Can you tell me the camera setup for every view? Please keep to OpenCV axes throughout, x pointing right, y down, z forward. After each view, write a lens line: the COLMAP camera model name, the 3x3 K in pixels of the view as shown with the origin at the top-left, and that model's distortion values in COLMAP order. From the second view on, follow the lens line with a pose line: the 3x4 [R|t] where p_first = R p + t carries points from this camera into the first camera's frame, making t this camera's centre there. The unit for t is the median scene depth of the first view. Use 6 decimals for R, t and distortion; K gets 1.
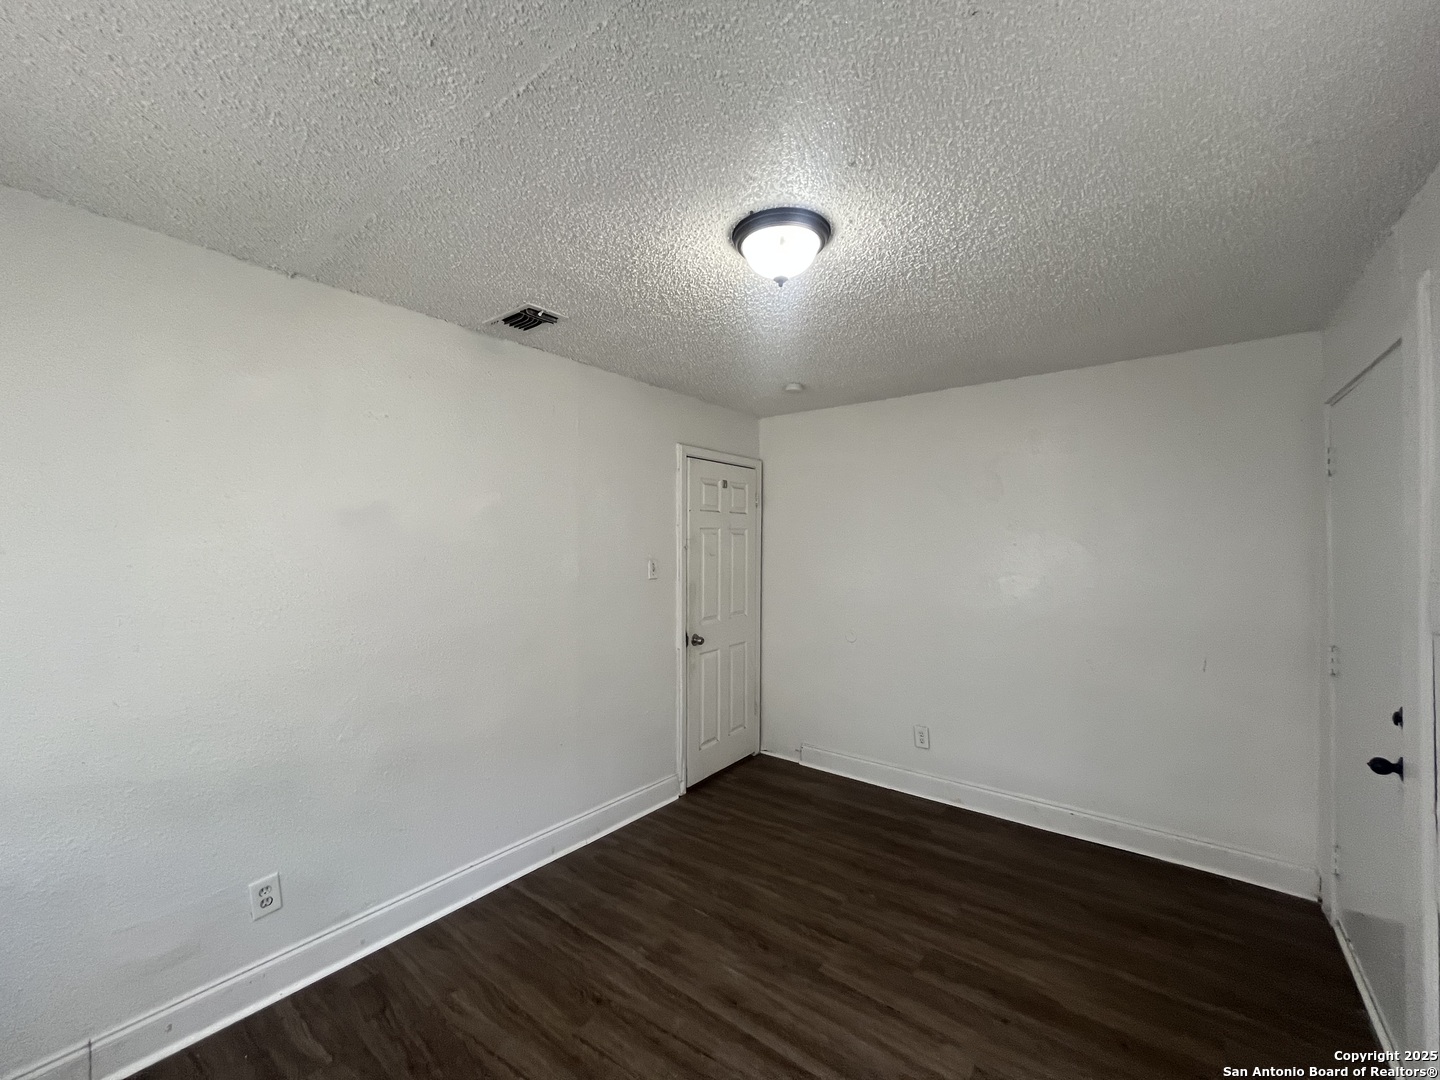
lens RADIAL K [[584.8, 0, 720.0], [0, 584.8, 540.0], [0, 0, 1]] dist [-0.001946, -0.000762]
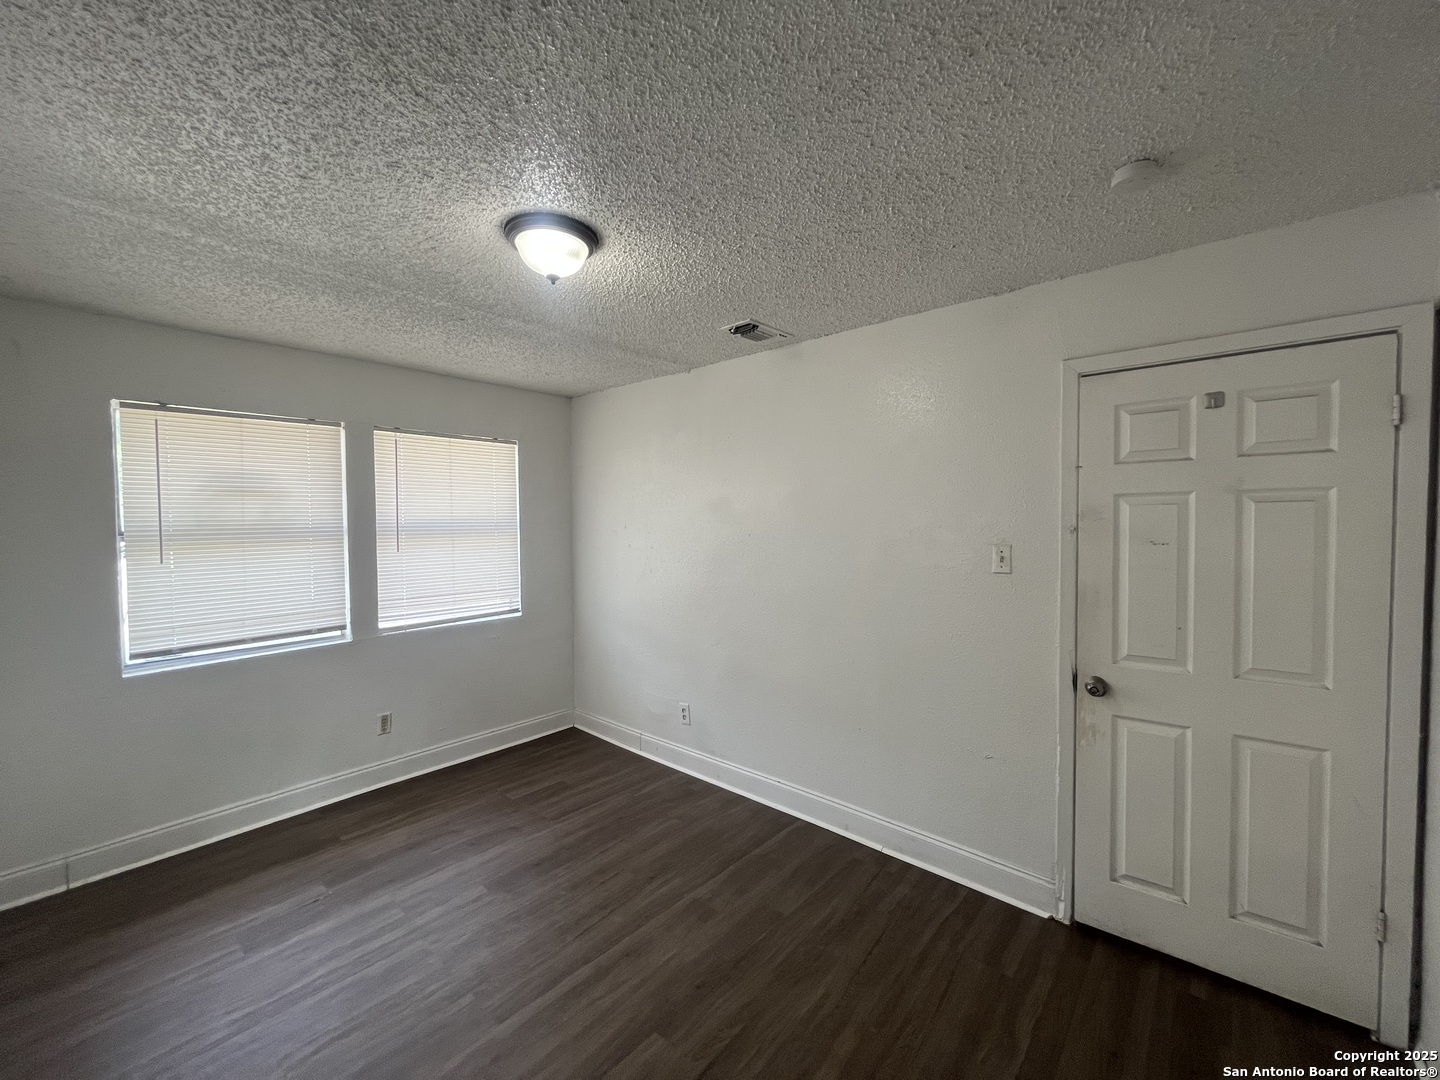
lens RADIAL K [[580.4, 0, 717.9], [0, 580.4, 540.3], [0, 0, 1]] dist [0.002703, -0.000195]
pose [[-0.062807, 0.026377, -0.997677, 0.675837], [0.007818, 0.999633, 0.025937, 0.007499], [0.997995, -0.006171, -0.062990, 0.794235]]
